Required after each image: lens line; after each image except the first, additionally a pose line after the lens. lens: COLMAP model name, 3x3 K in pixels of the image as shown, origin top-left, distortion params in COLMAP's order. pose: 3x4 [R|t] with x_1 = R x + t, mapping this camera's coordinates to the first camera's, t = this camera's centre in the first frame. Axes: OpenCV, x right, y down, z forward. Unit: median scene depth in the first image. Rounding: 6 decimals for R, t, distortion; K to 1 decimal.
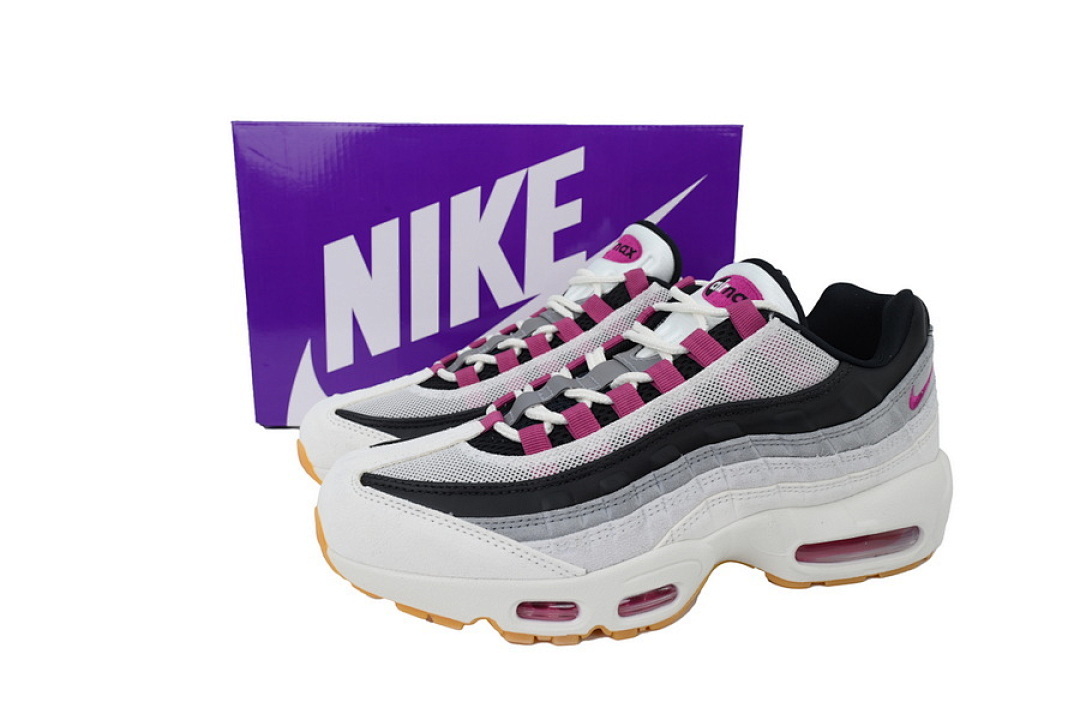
lens RADIAL K [[780.2, 0, 537.3], [0, 780.2, 358.3], [0, 0, 1]] dist [0.016125, 0.000282]
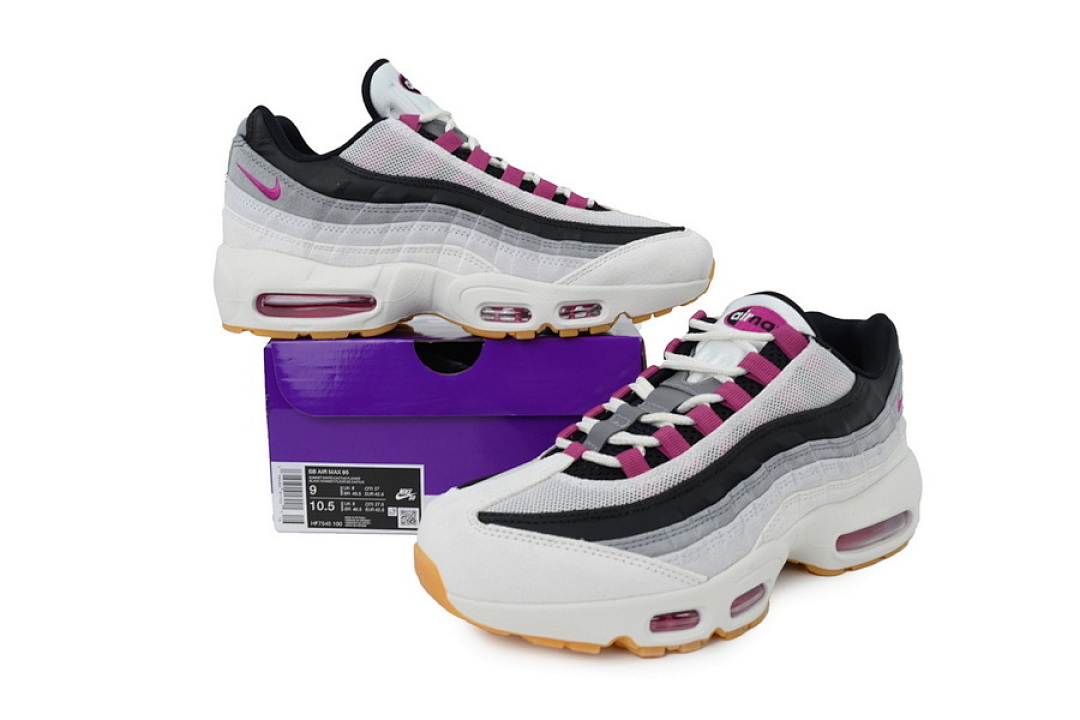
lens RADIAL K [[780.2, 0, 539.6], [0, 780.2, 354.3], [0, 0, 1]] dist [0.016125, 0.000282]
pose [[0.956892, -0.051737, 0.285800, -0.423860], [0.072819, 0.995313, -0.063630, 0.015362], [-0.281168, 0.081699, 0.956175, 0.004835]]
